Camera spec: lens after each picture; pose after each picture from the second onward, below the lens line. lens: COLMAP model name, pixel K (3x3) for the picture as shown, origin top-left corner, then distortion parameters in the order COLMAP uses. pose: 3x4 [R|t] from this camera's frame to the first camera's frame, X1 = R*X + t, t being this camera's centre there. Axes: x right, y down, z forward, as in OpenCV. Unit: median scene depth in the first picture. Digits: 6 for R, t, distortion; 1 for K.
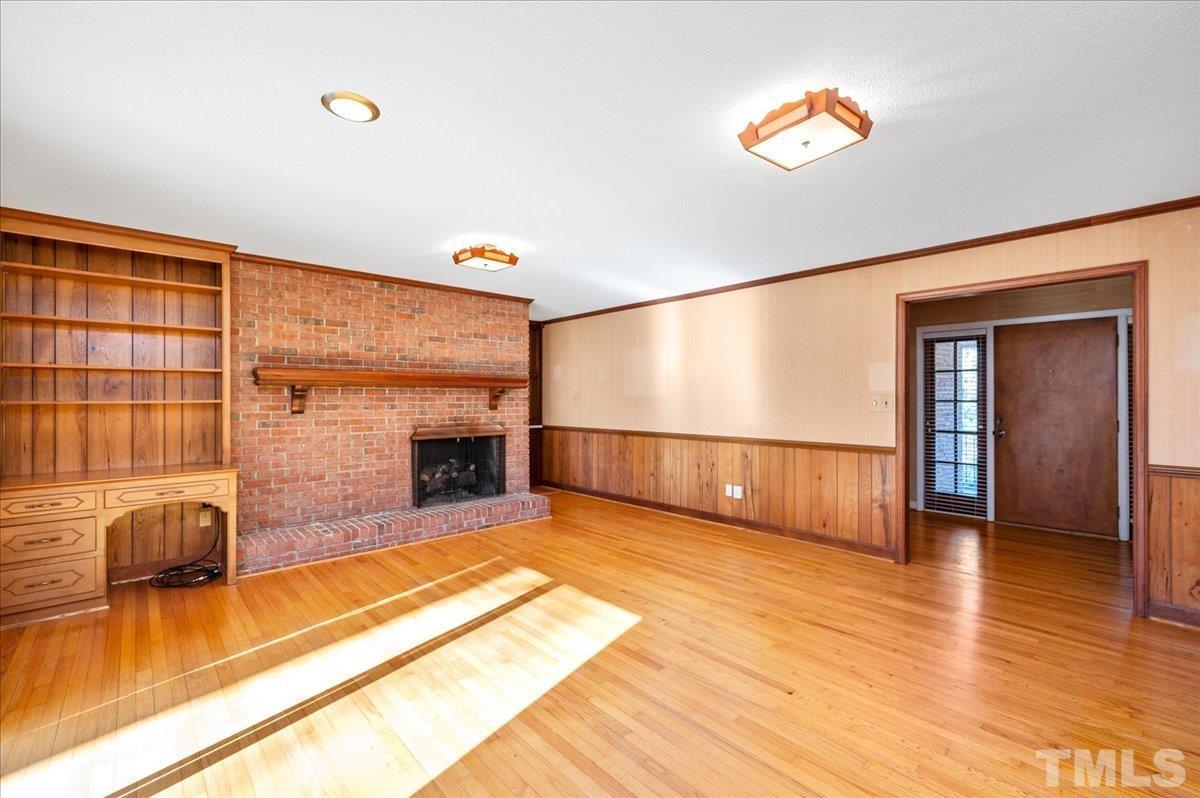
lens RADIAL K [[491.2, 0, 602.7], [0, 491.2, 398.1], [0, 0, 1]] dist [0.000031, 0.000113]
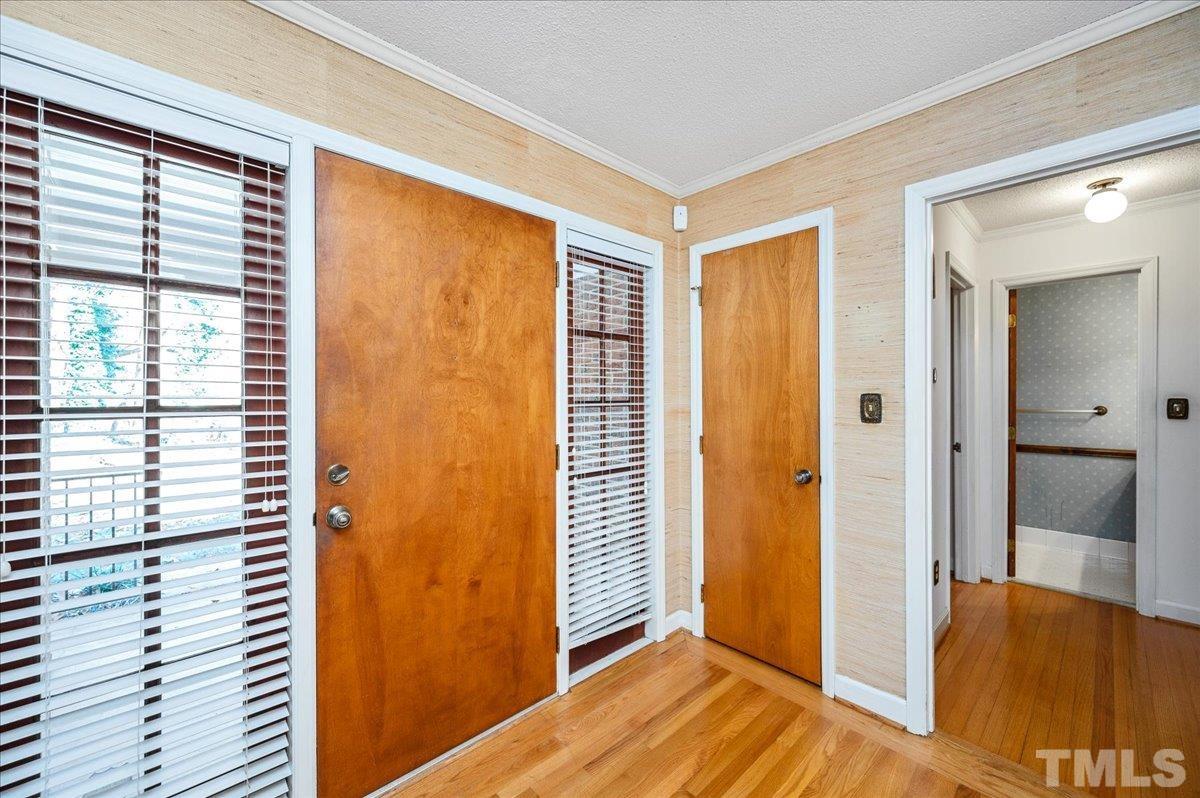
lens RADIAL K [[491.2, 0, 602.7], [0, 491.2, 398.1], [0, 0, 1]] dist [0.000031, 0.000113]
pose [[-0.019272, -0.000813, 0.999814, 0.571803], [0.002389, 0.999997, 0.000860, 0.000815], [-0.999811, 0.002405, -0.019270, 0.944943]]
